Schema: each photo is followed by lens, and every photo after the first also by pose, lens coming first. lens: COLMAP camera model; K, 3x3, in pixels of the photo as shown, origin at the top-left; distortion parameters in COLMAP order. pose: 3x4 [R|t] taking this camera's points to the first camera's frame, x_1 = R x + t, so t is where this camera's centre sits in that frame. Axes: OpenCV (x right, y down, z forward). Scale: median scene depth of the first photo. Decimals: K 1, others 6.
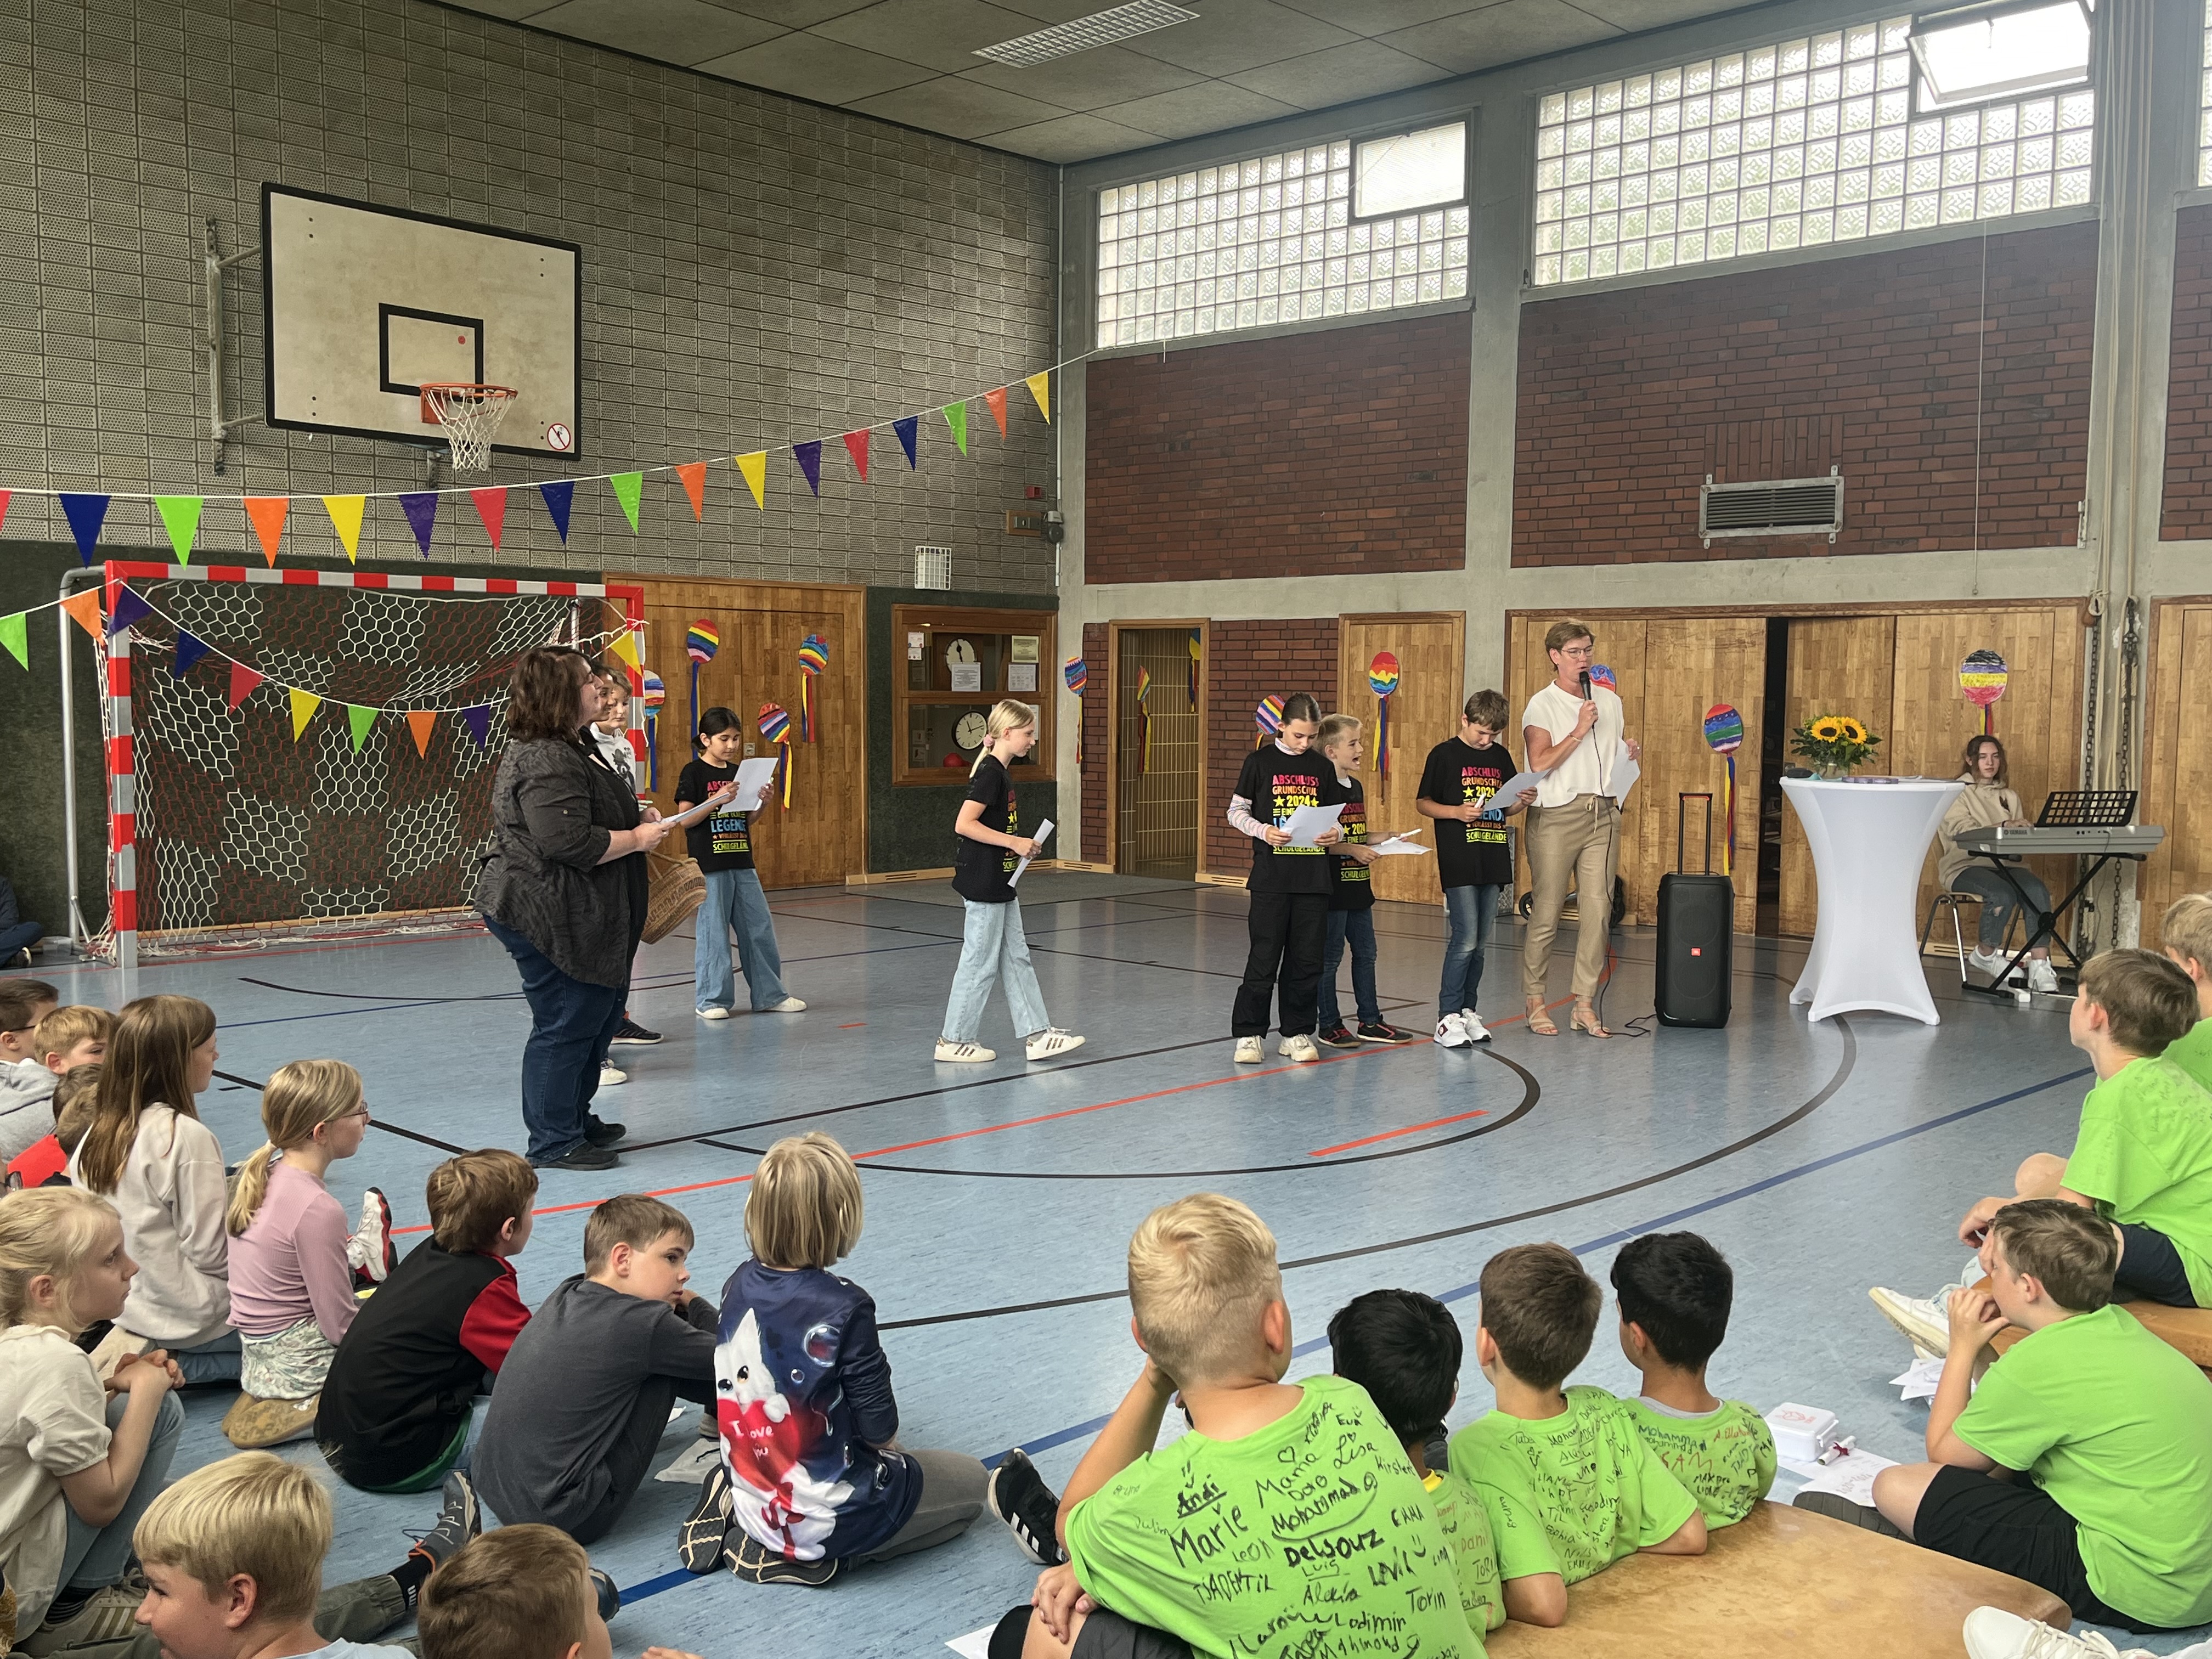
lens RADIAL K [[2035.9, 0, 1103.0], [0, 2035.9, 848.1], [0, 0, 1]] dist [0.056775, -0.068235]
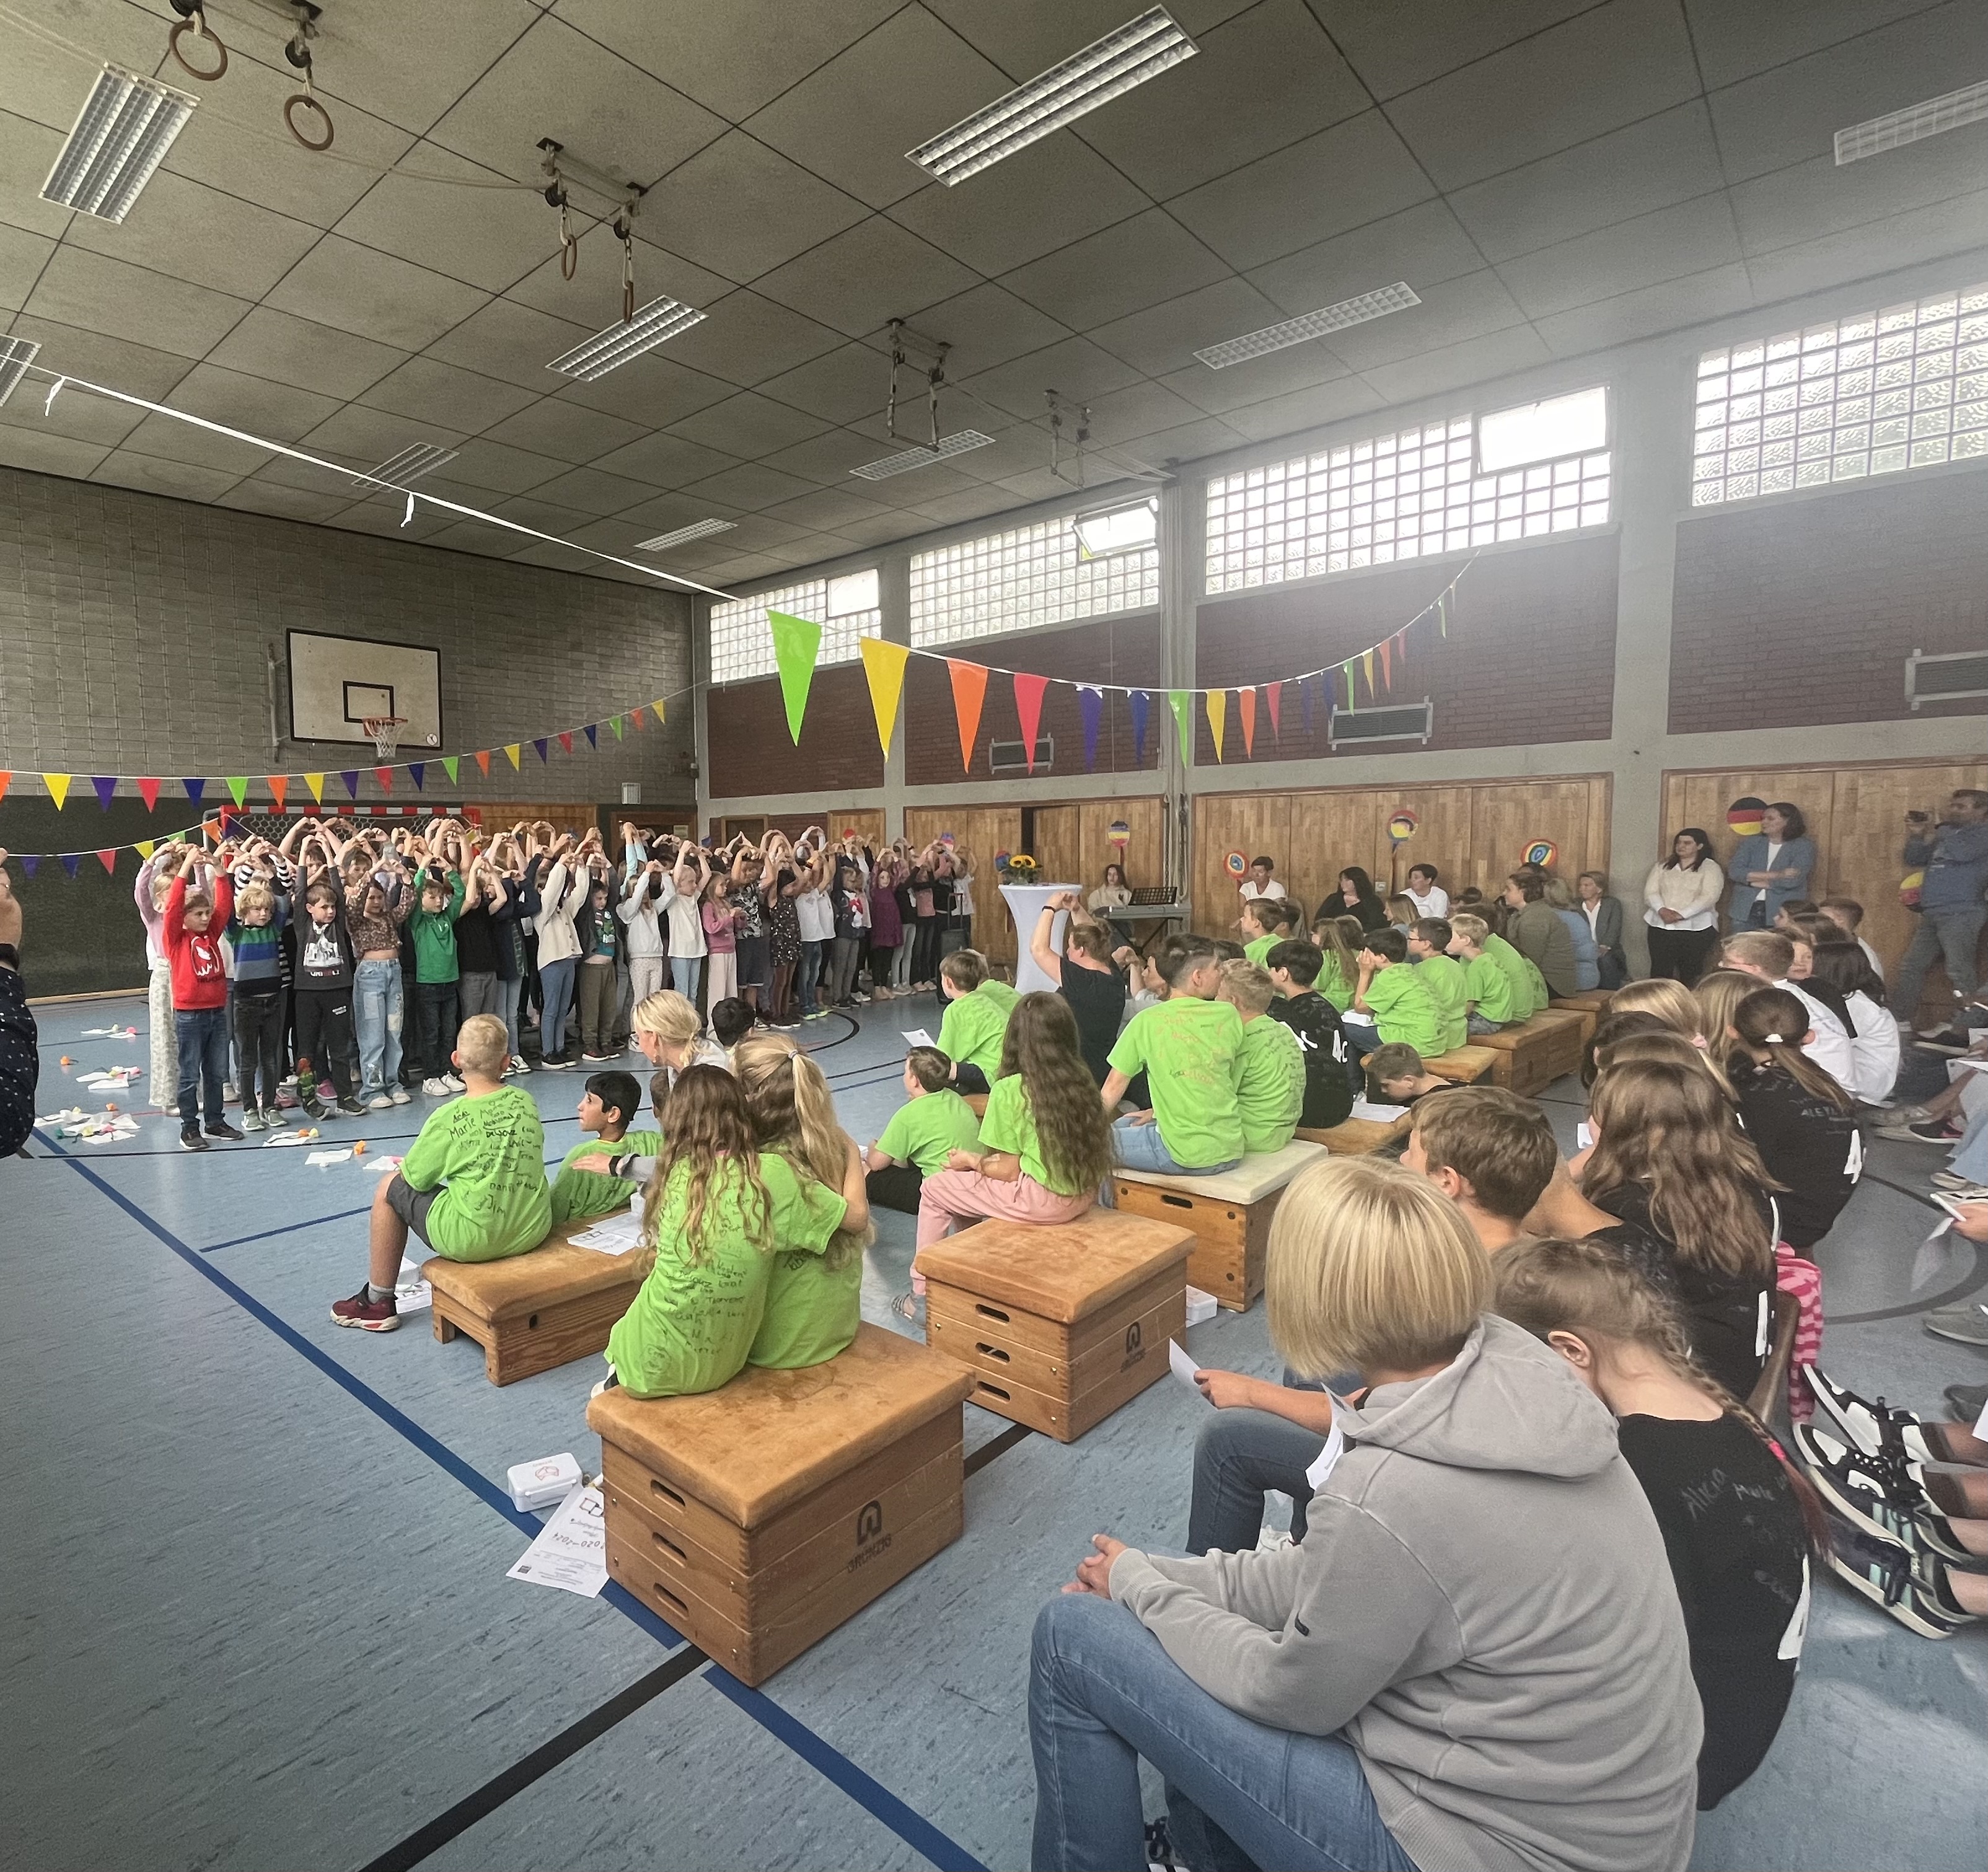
lens RADIAL K [[1178.7, 0, 856.2], [0, 1178.7, 955.8], [0, 0, 1]] dist [0.002839, -0.000884]
pose [[0.998805, -0.024100, -0.042530, 0.214032], [0.024680, 0.999609, 0.013166, 0.017180], [0.042196, -0.014200, 0.999008, -0.198487]]
